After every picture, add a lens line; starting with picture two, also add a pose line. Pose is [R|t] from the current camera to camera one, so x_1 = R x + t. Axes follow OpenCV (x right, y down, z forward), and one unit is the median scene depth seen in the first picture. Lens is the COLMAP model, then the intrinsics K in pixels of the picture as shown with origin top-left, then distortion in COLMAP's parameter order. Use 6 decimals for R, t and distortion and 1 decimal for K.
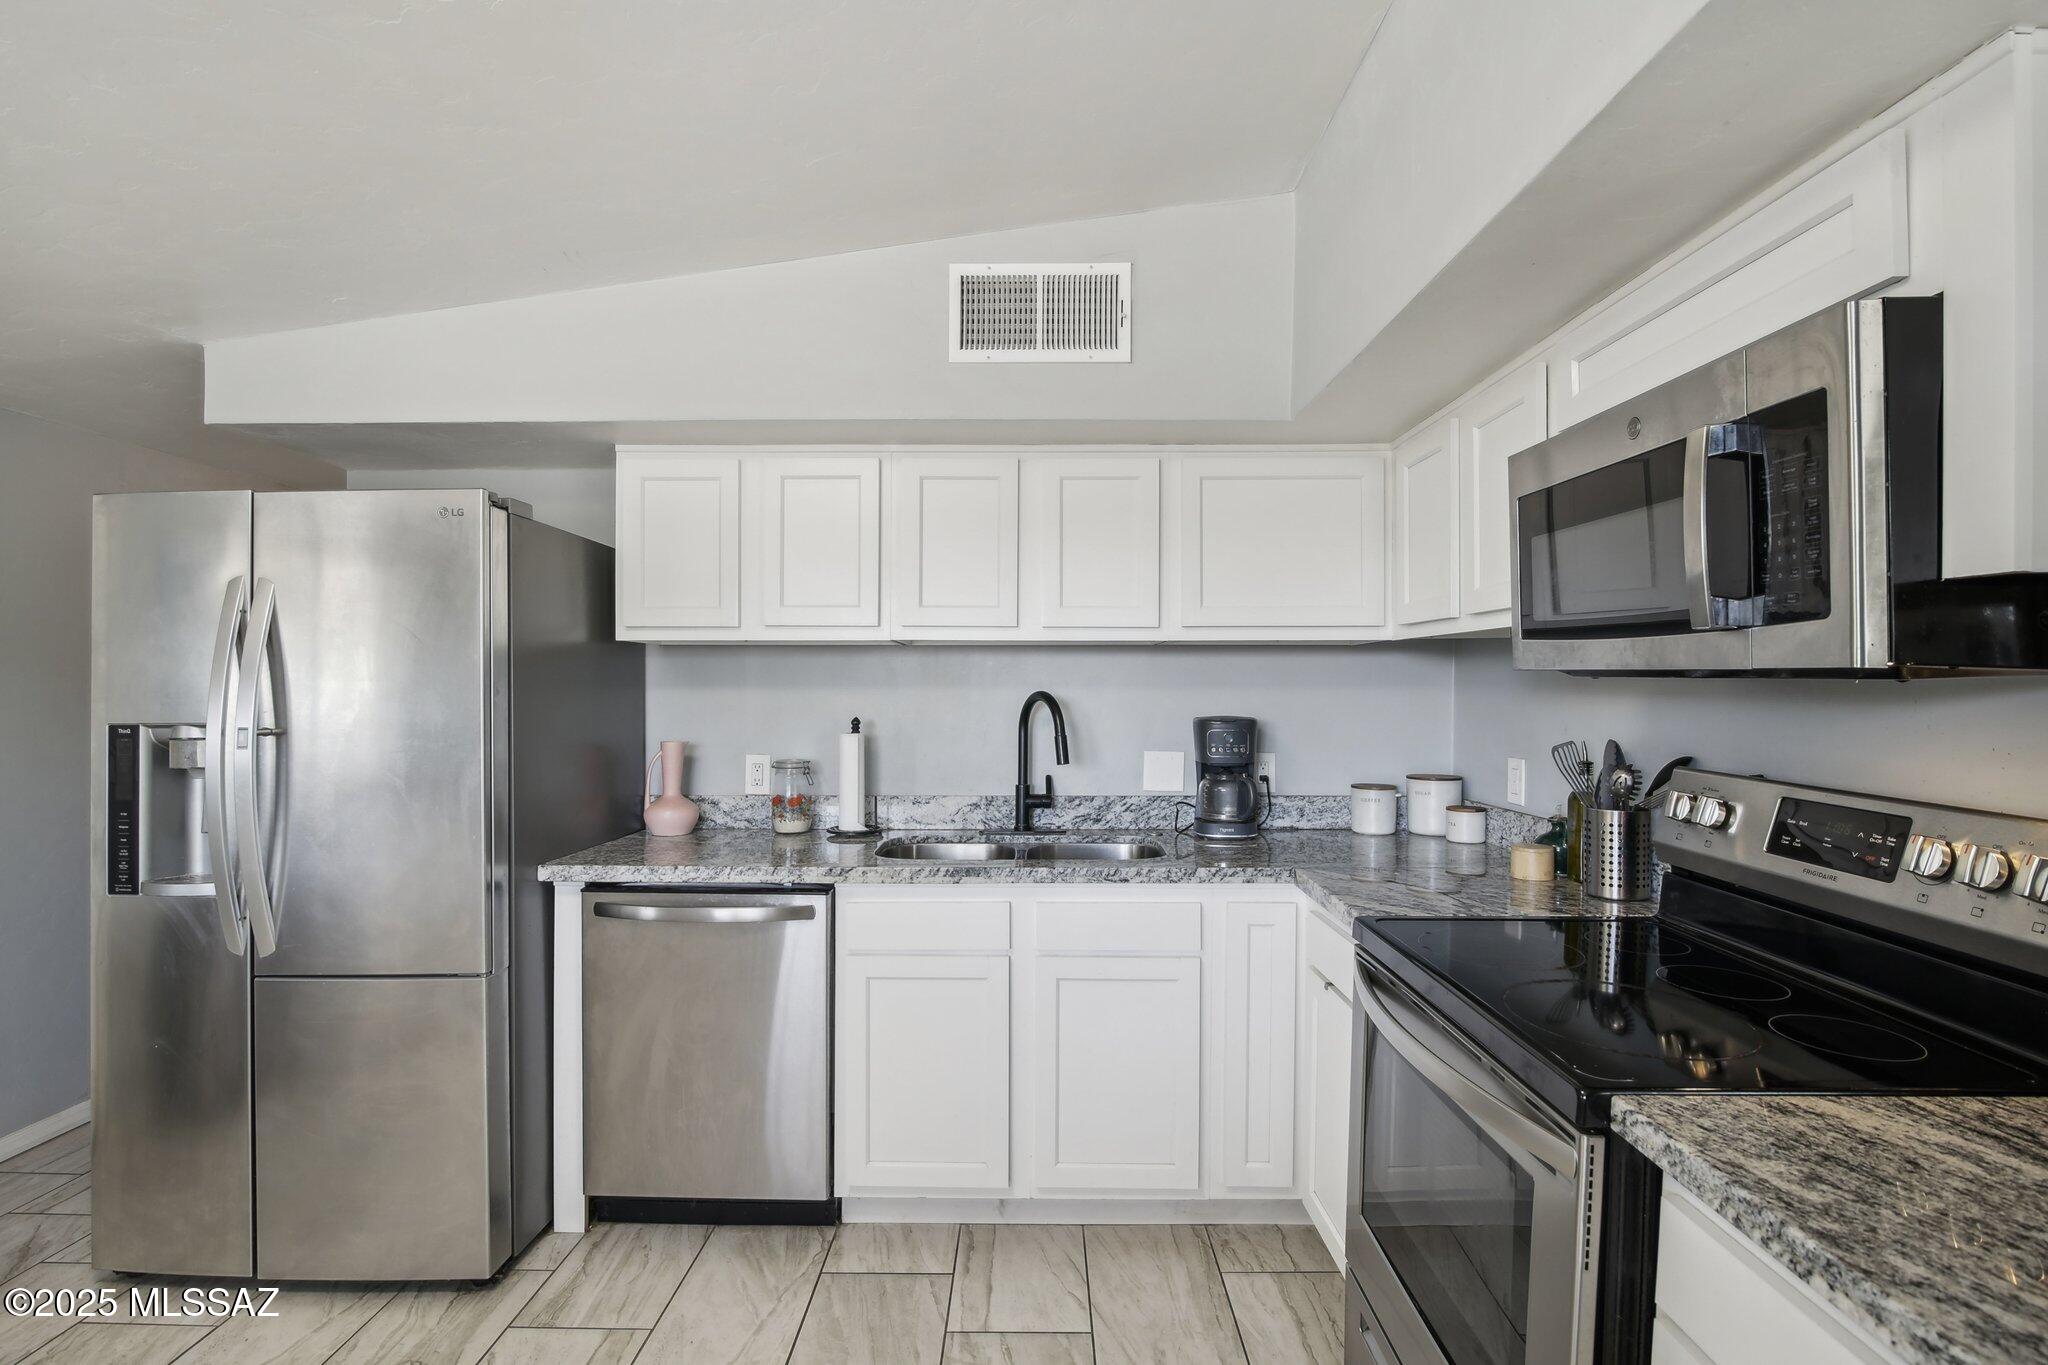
lens RADIAL K [[947.9, 0, 1017.9], [0, 947.9, 697.1], [0, 0, 1]] dist [-0.013890, -0.000773]
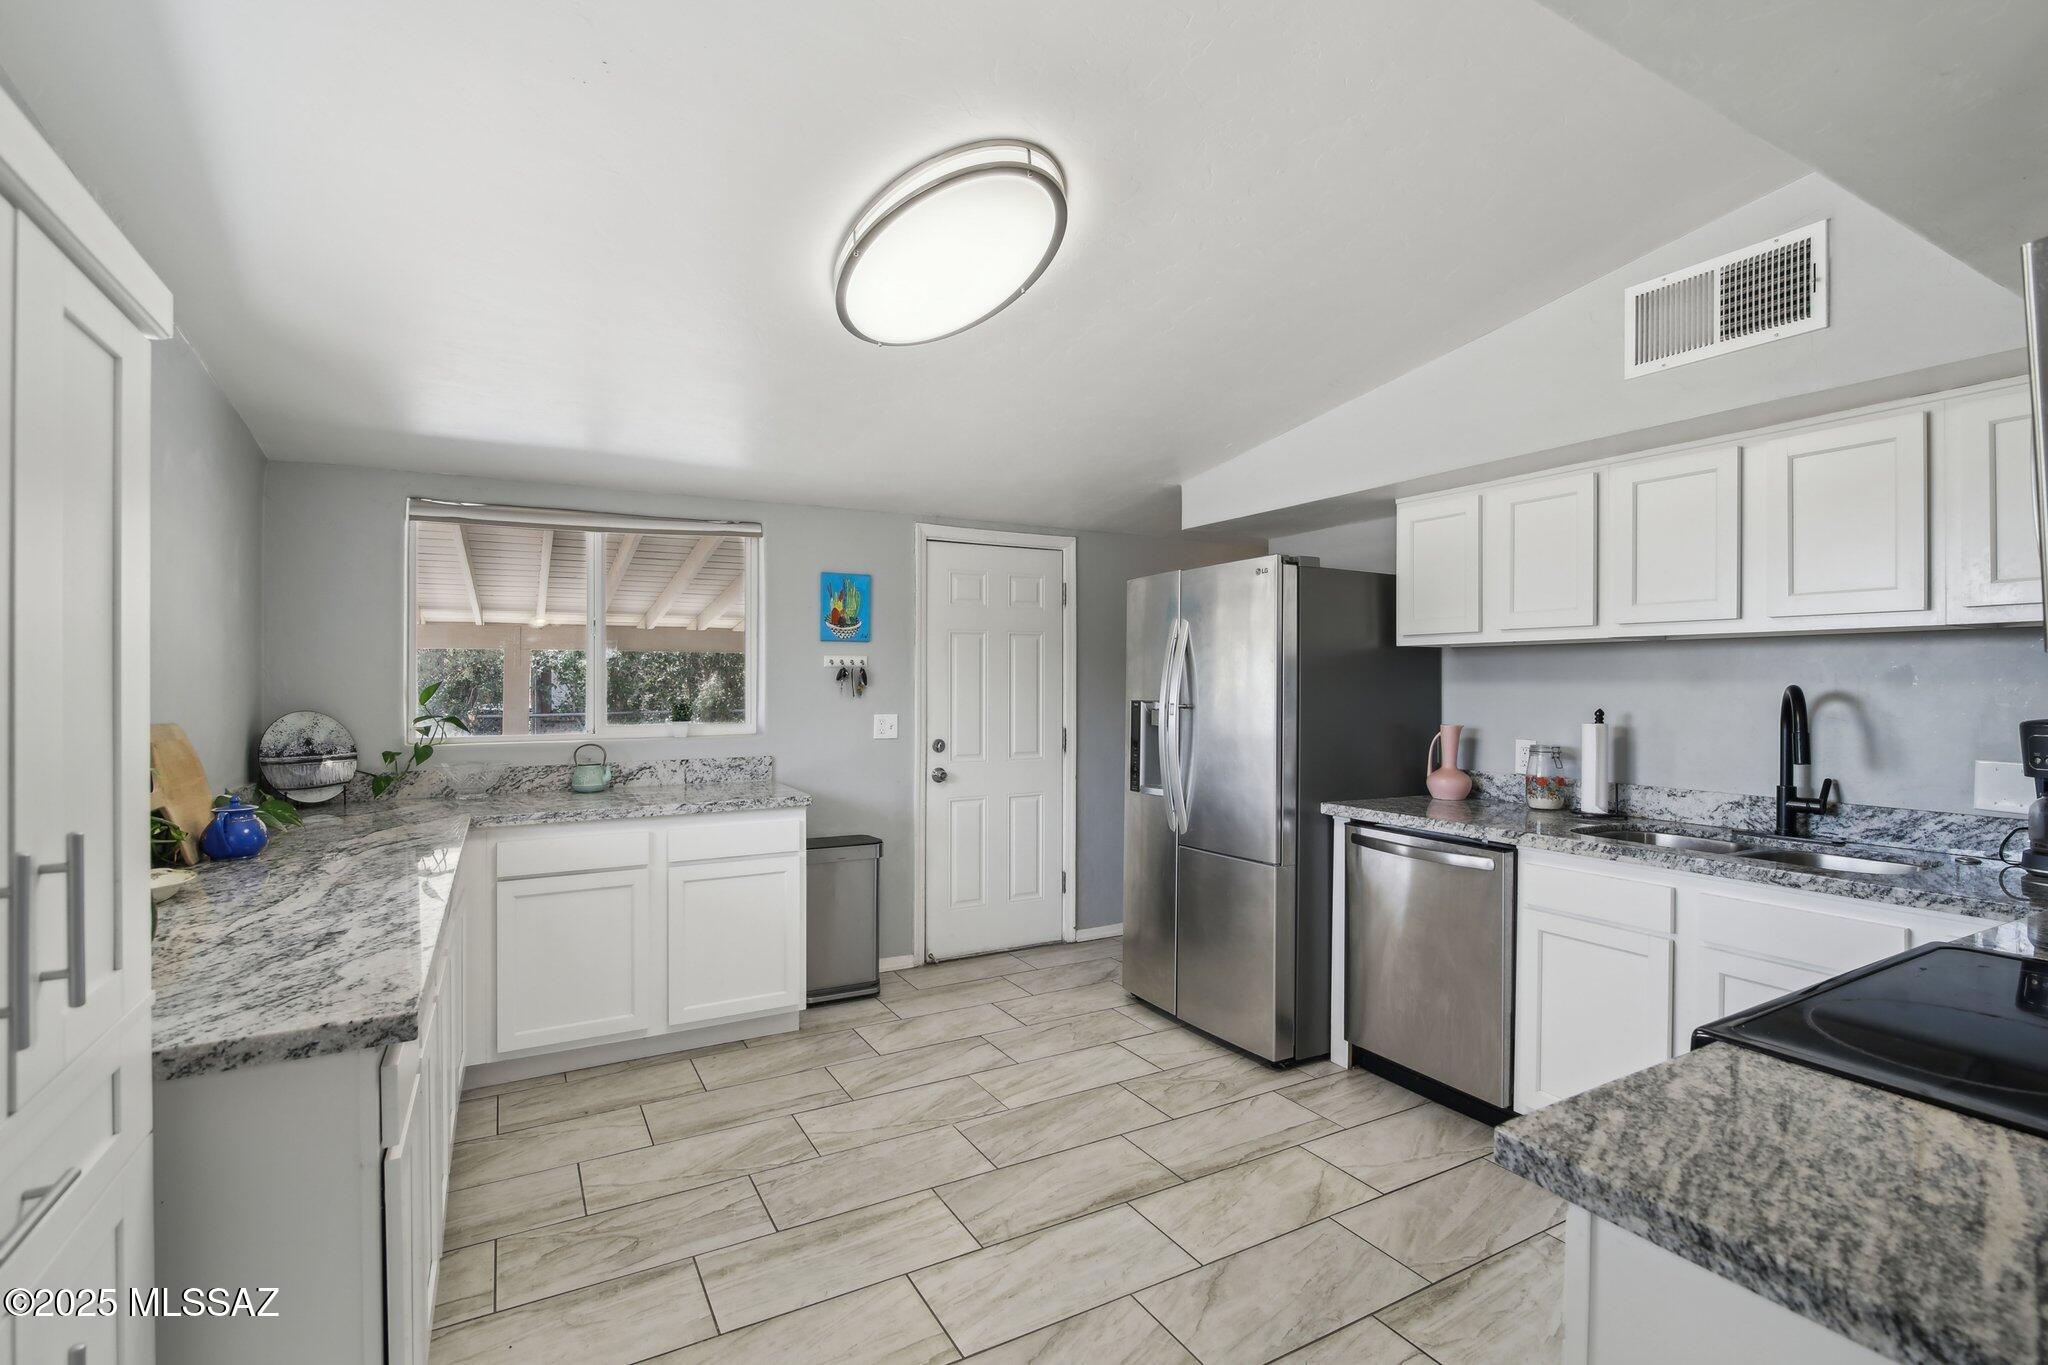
lens RADIAL K [[947.9, 0, 1039.4], [0, 947.9, 679.6], [0, 0, 1]] dist [-0.013890, -0.000773]
pose [[0.505715, -0.002403, -0.862697, 0.514762], [-0.010578, 0.999904, -0.008987, 0.005271], [0.862636, 0.013671, 0.505641, -0.115570]]
